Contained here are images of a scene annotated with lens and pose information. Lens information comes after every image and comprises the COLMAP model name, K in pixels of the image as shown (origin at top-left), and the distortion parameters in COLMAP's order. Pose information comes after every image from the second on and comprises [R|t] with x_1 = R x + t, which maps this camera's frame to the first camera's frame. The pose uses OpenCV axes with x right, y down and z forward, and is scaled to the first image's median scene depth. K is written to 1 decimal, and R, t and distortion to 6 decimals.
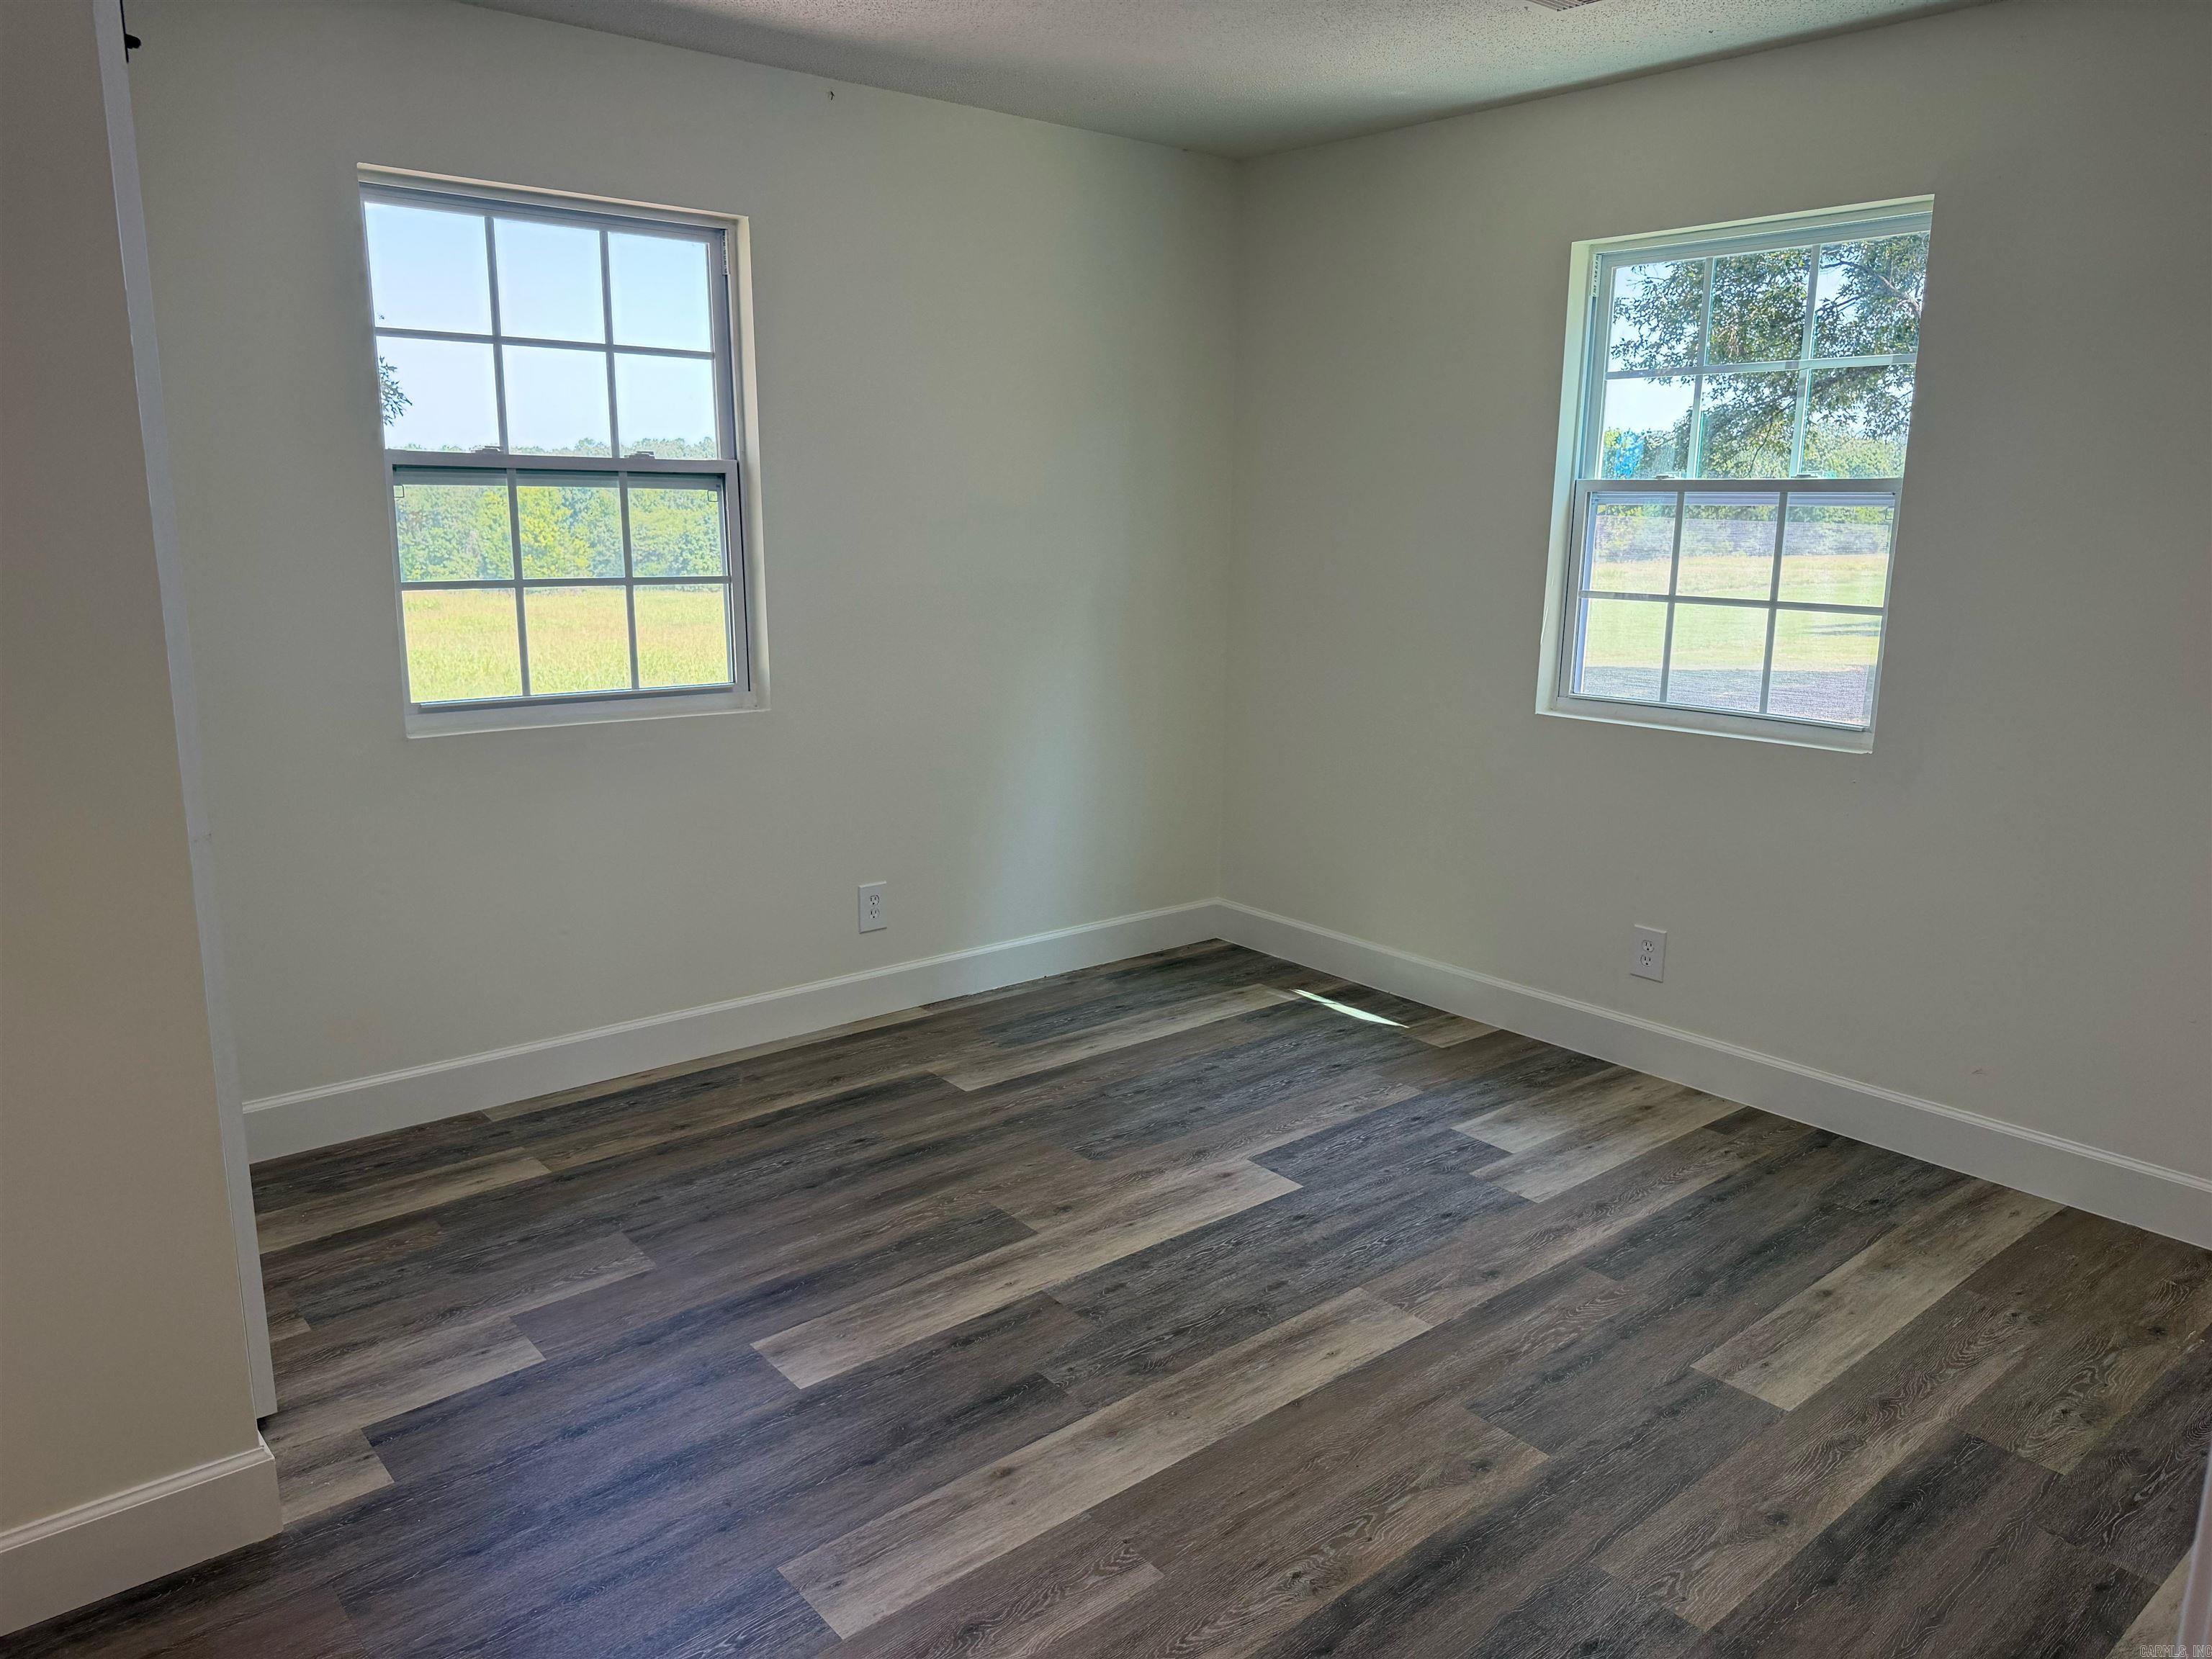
lens RADIAL K [[1564.7, 0, 1102.5], [0, 1564.7, 816.4], [0, 0, 1]] dist [0.049900, -0.060289]
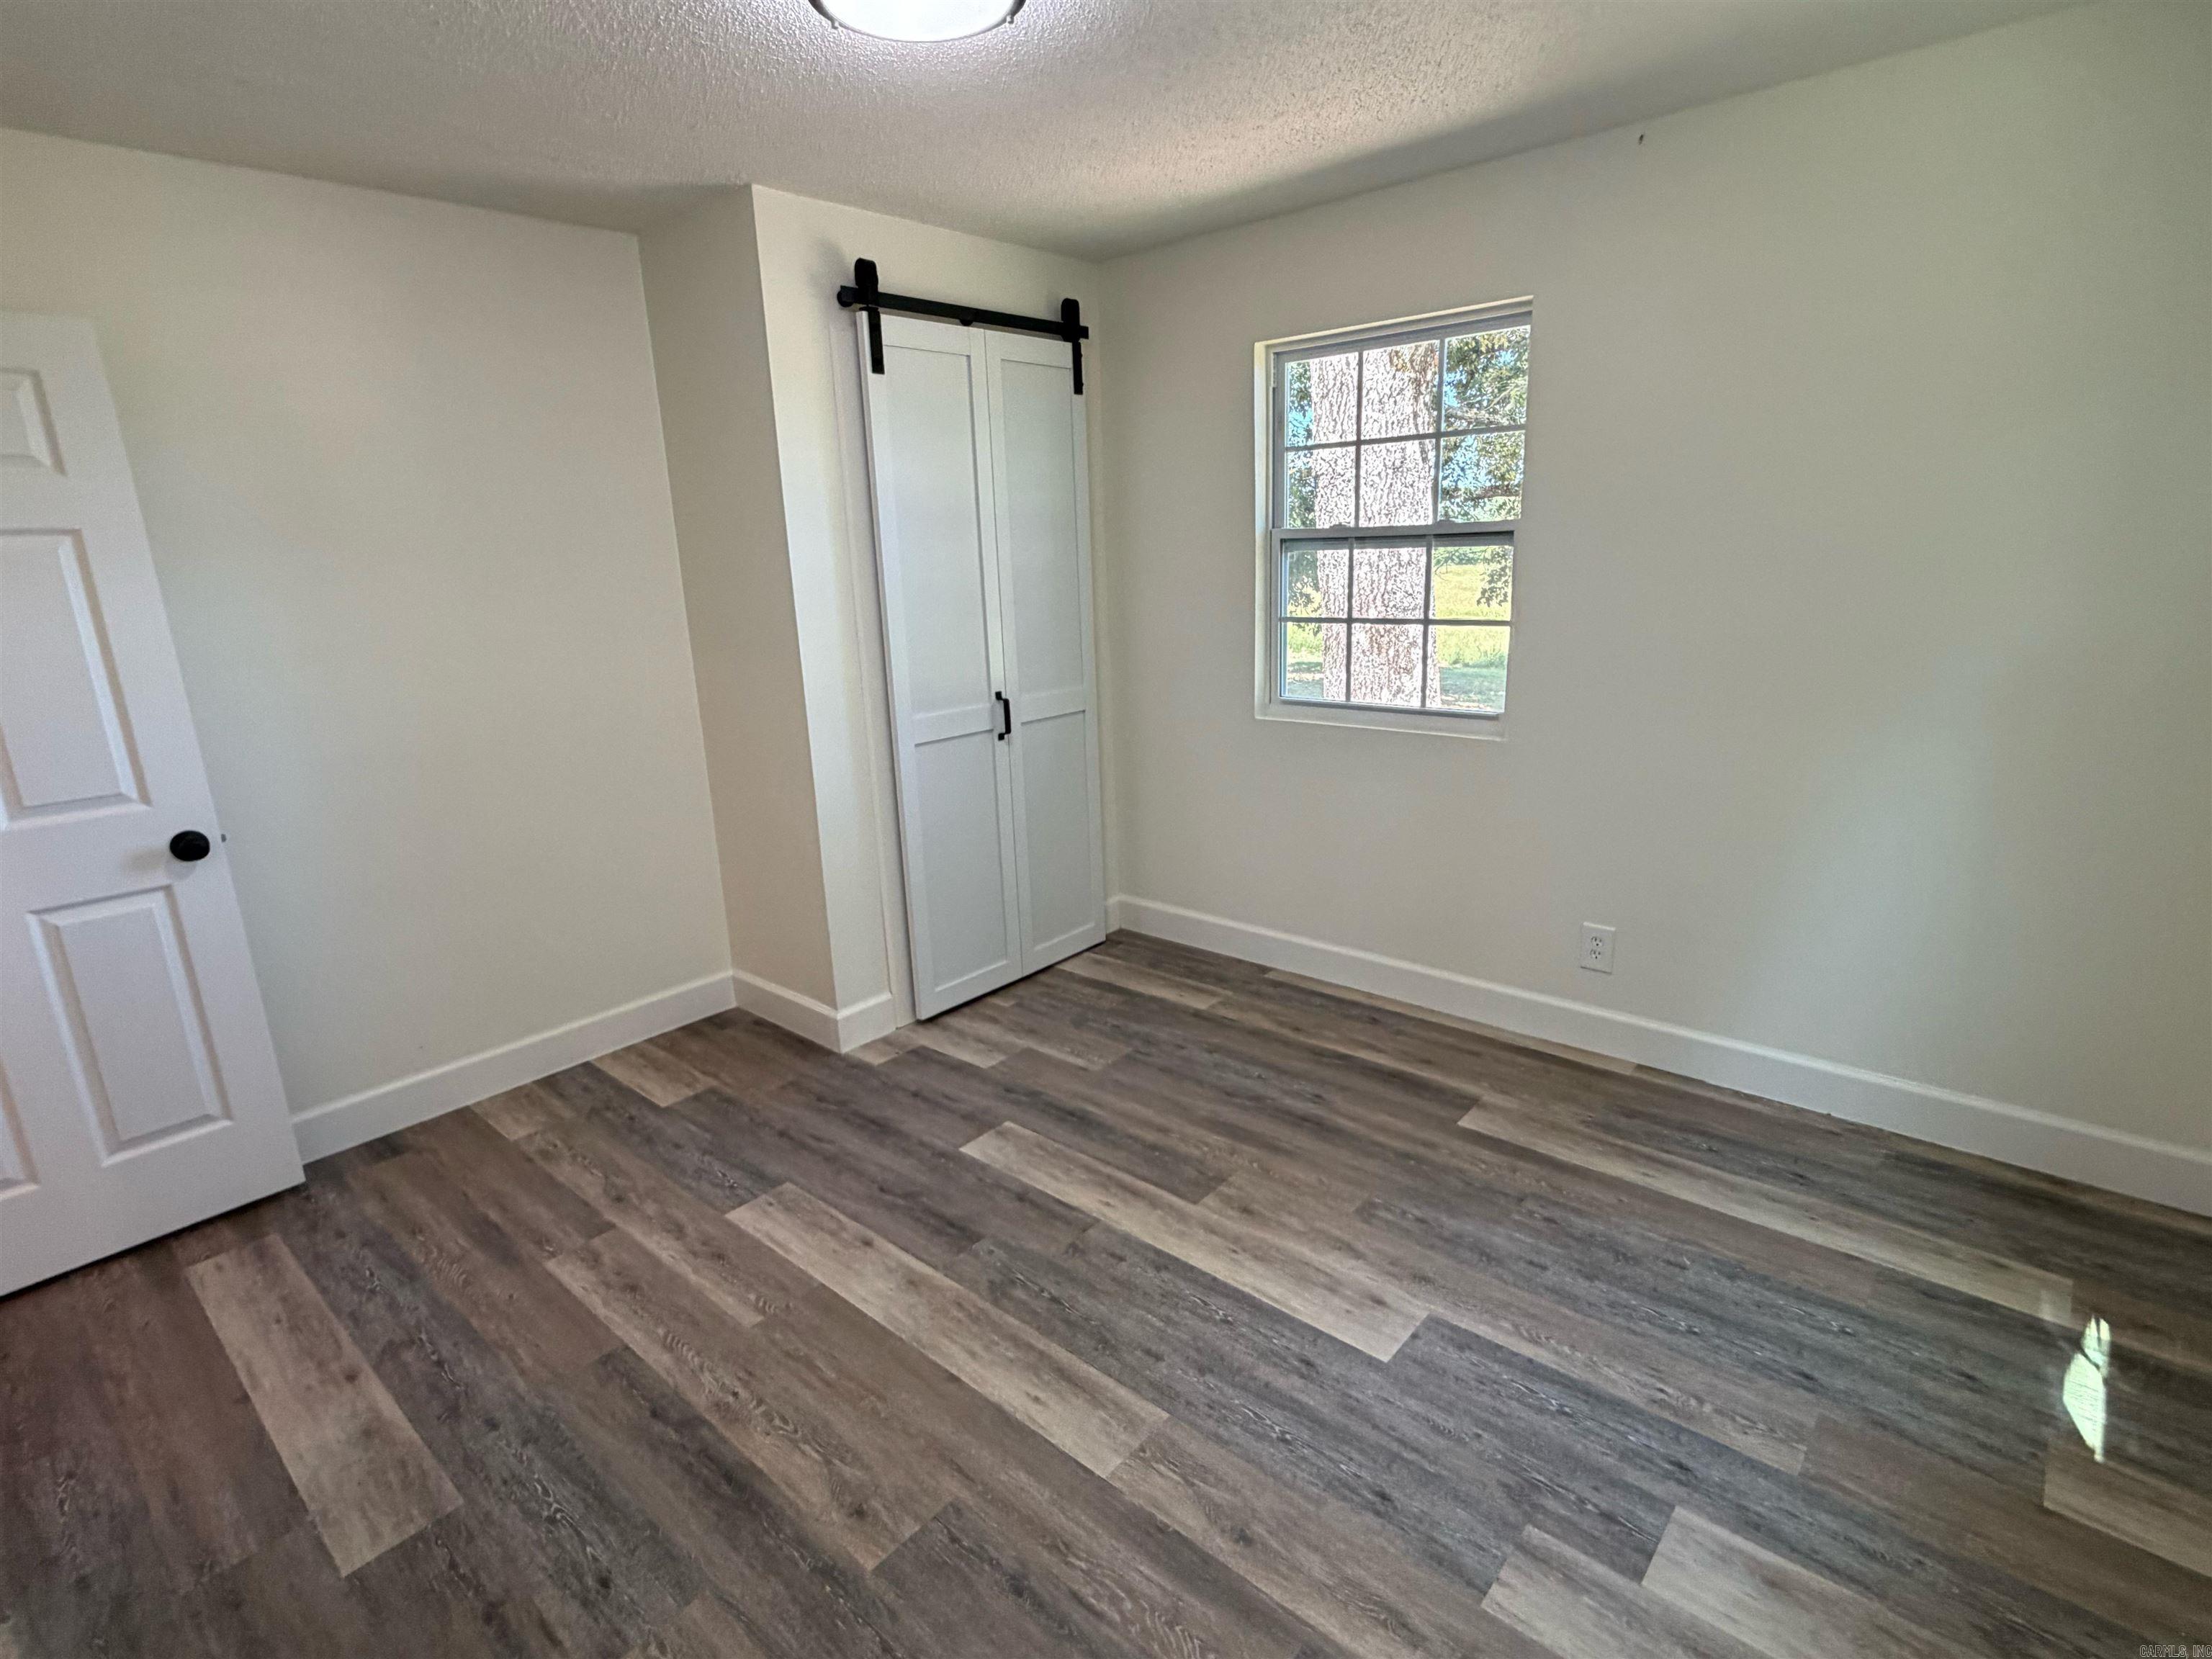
lens RADIAL K [[1121.8, 0, 1116.5], [0, 1121.8, 819.6], [0, 0, 1]] dist [0.006795, -0.002262]
pose [[0.141985, 0.228367, -0.963166, 0.613754], [-0.157832, 0.965798, 0.205724, -0.154822], [0.977205, 0.122809, 0.173172, 0.675742]]
